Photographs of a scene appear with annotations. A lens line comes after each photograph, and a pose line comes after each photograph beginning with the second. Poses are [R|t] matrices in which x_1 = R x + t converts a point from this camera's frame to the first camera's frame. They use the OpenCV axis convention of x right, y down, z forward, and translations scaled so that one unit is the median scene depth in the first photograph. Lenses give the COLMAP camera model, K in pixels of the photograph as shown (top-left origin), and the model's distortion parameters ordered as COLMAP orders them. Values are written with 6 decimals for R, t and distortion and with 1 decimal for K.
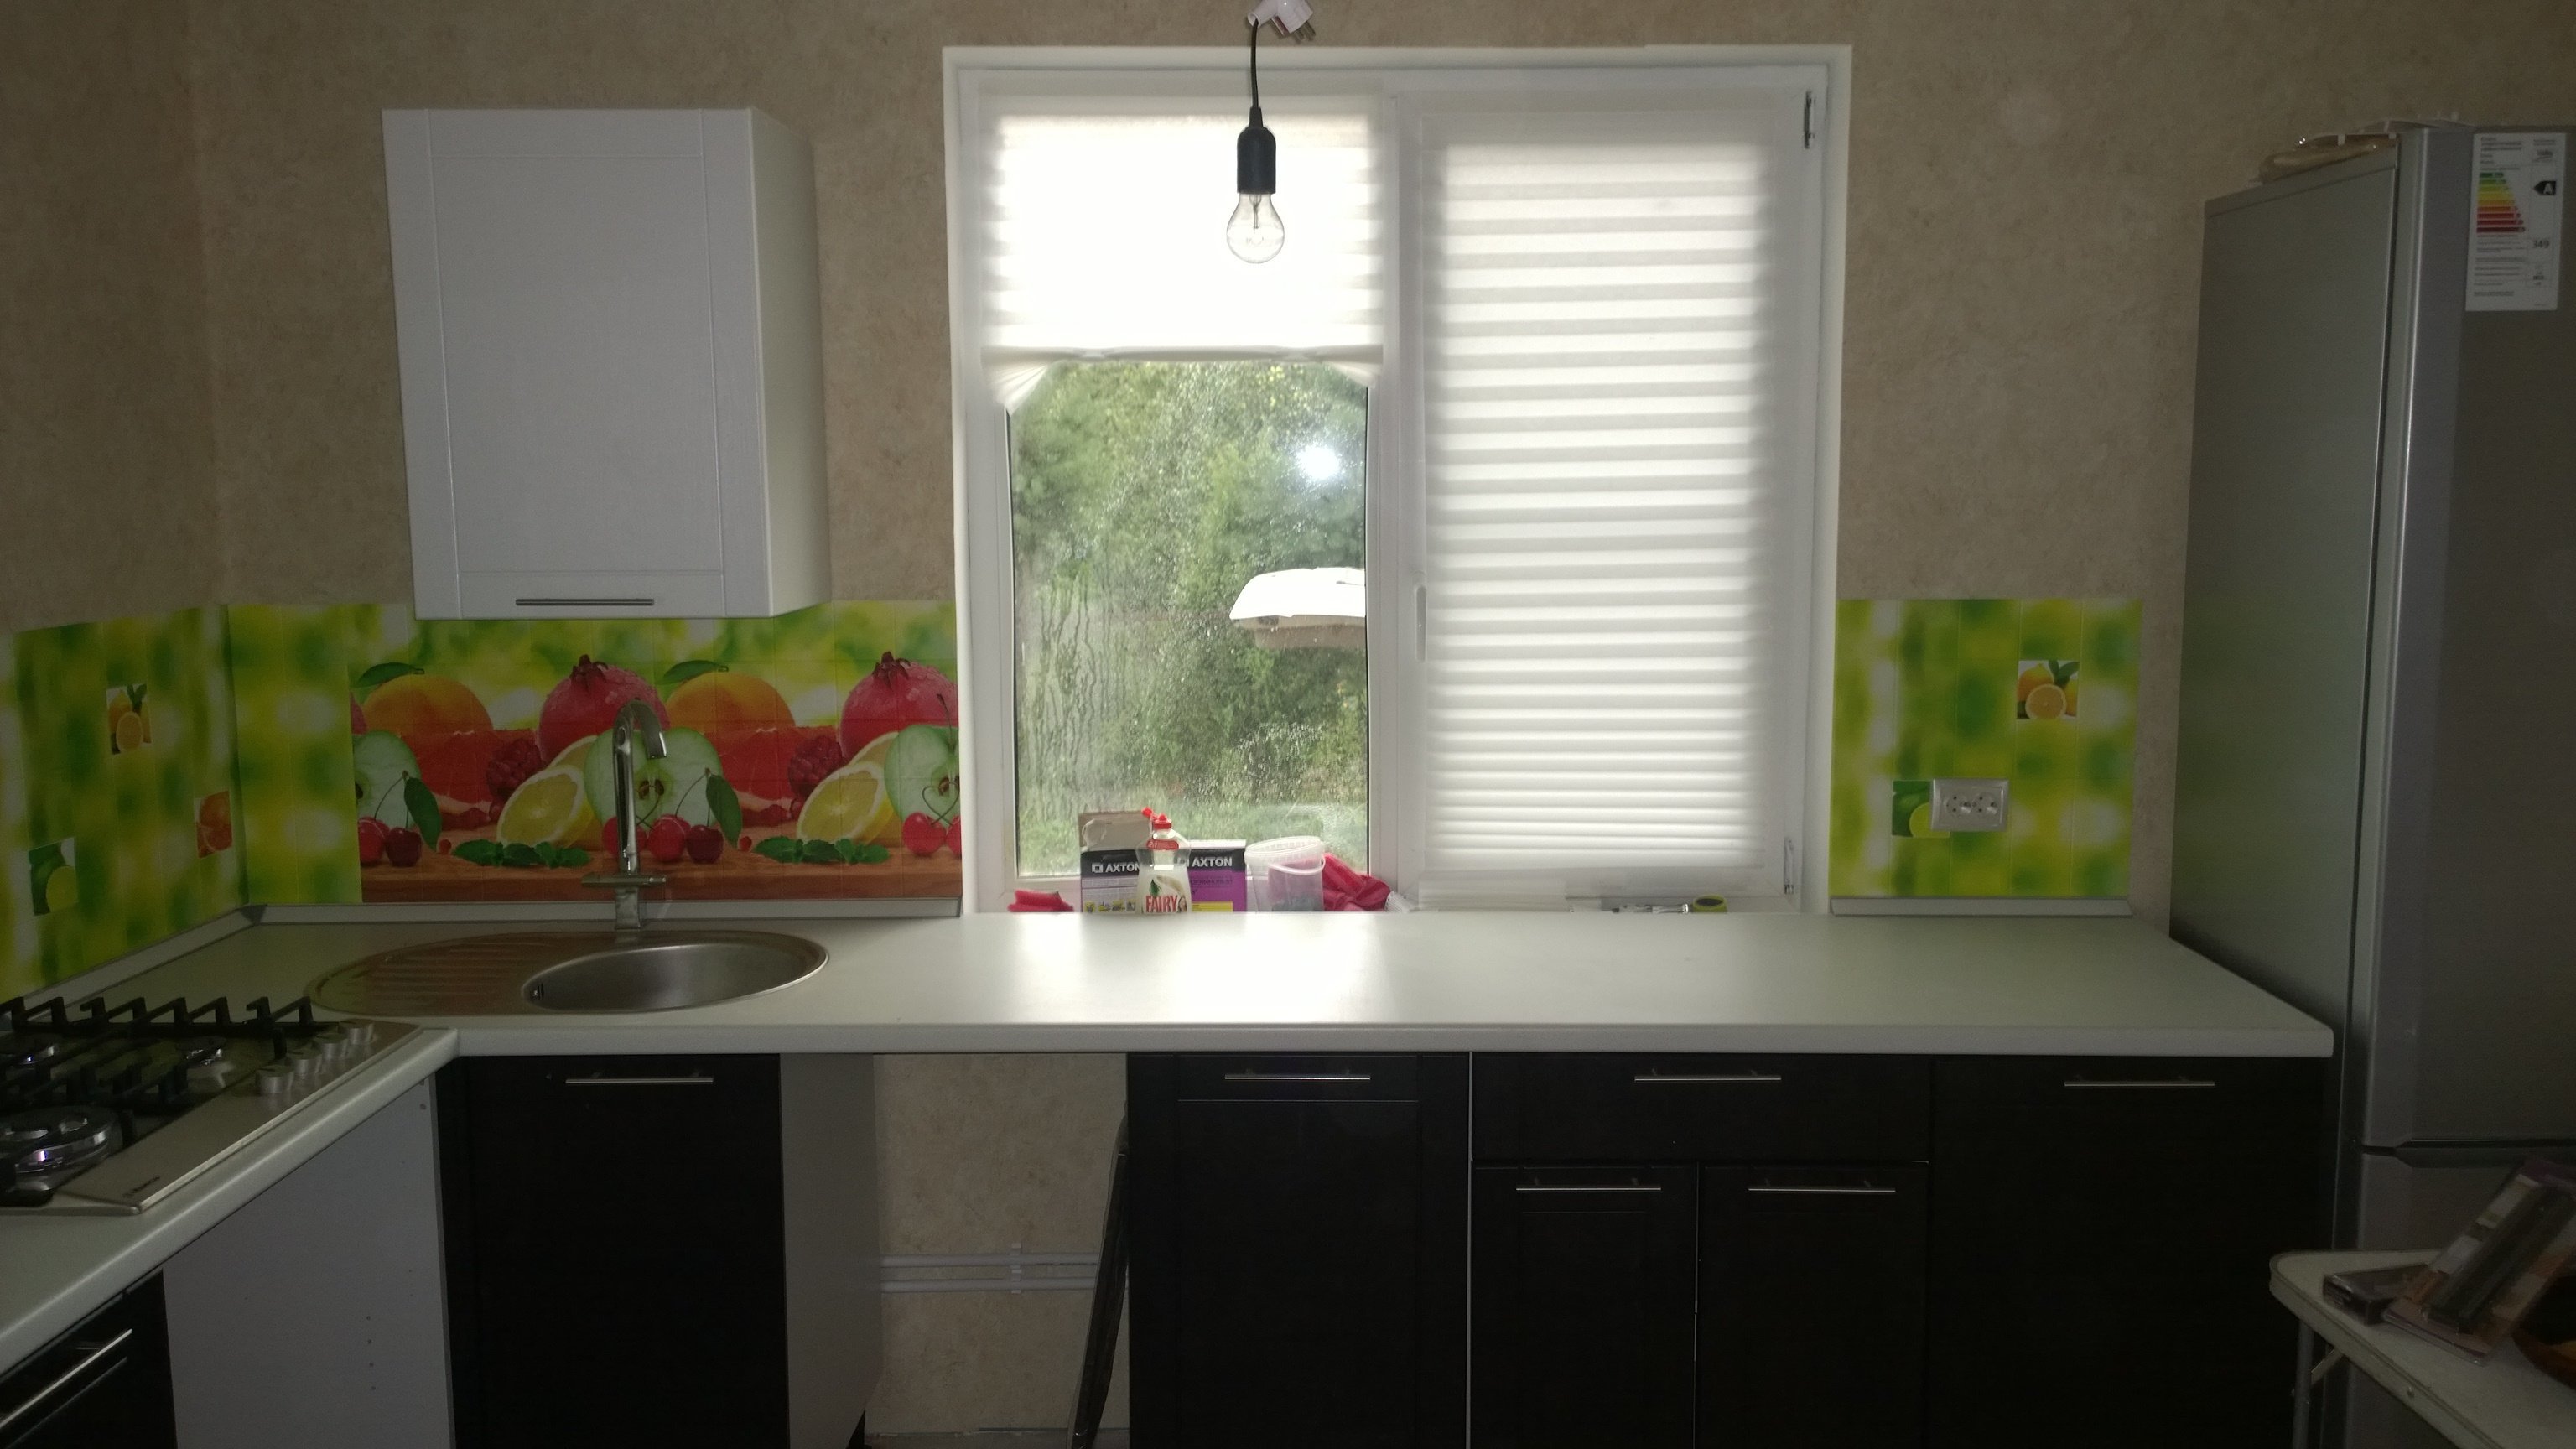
lens RADIAL K [[1891.8, 0, 1288.0], [0, 1891.8, 724.5], [0, 0, 1]] dist [0.027562, -0.003930]
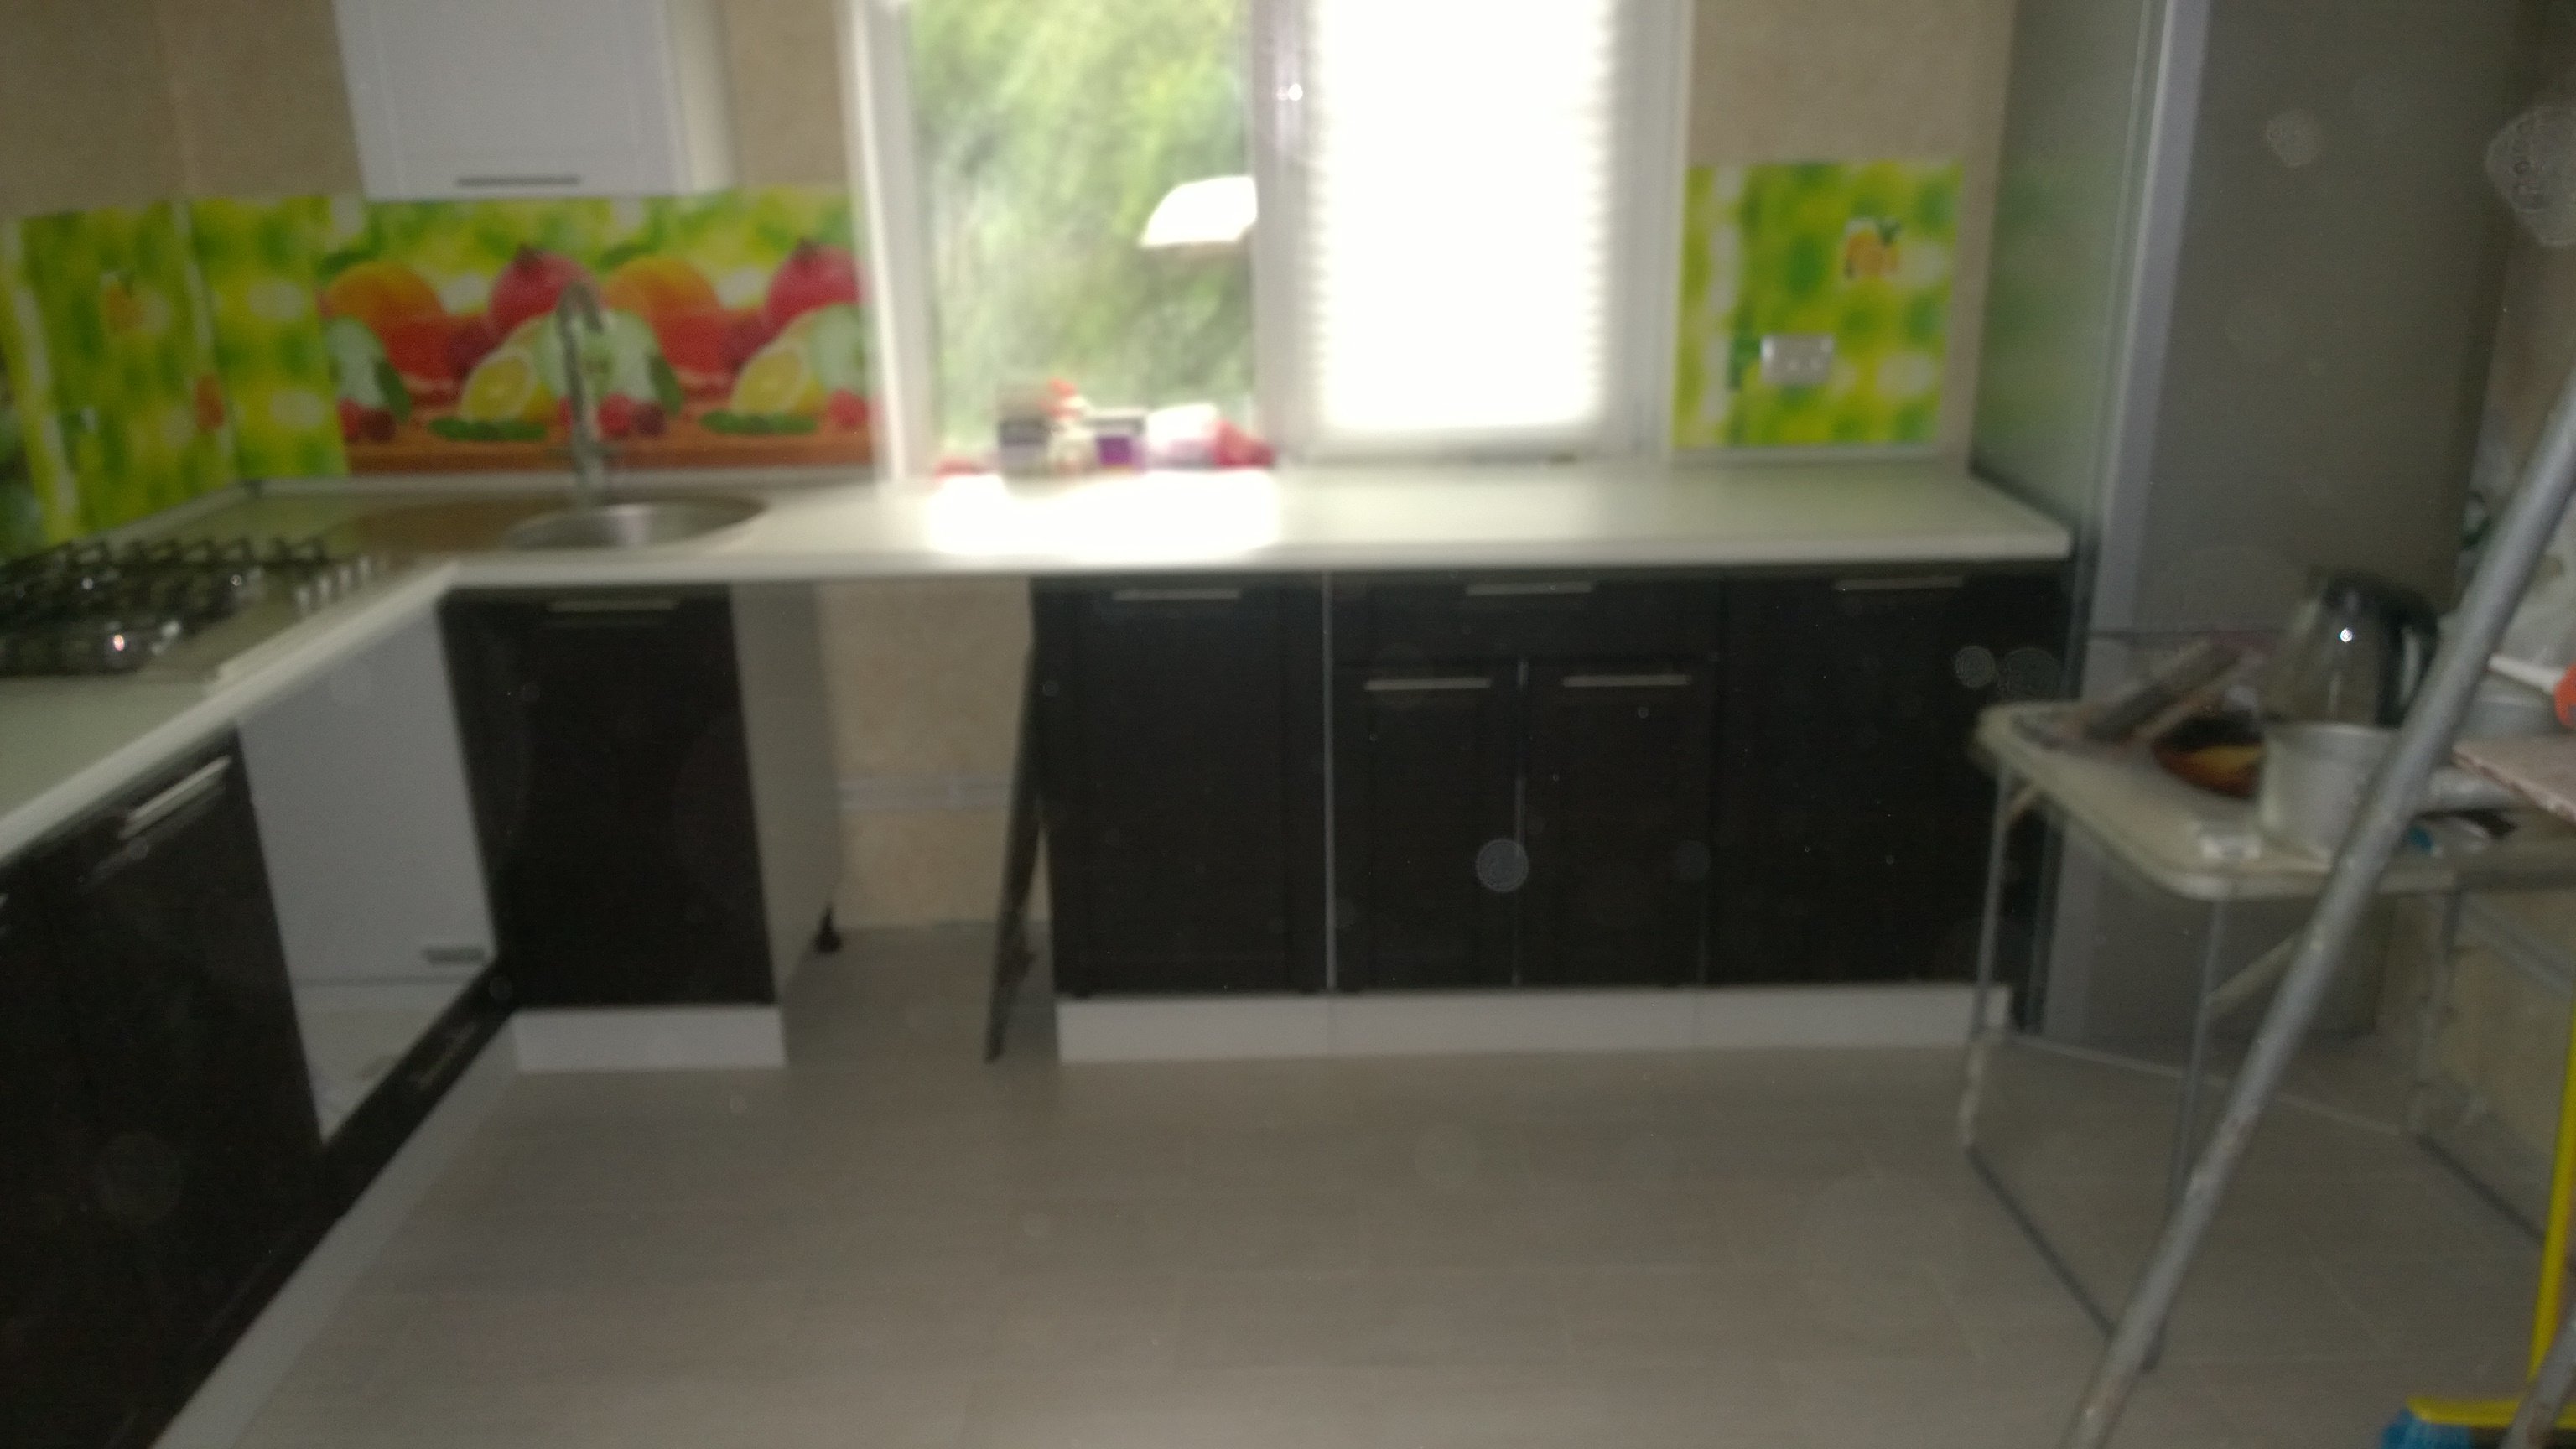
lens RADIAL K [[1931.0, 0, 1278.5], [0, 1931.0, 816.3], [0, 0, 1]] dist [0.045327, -0.073588]
pose [[0.999759, -0.021815, 0.002557, 0.051281], [0.020770, 0.976834, 0.212987, 0.056938], [-0.007144, -0.212883, 0.977052, -0.158877]]
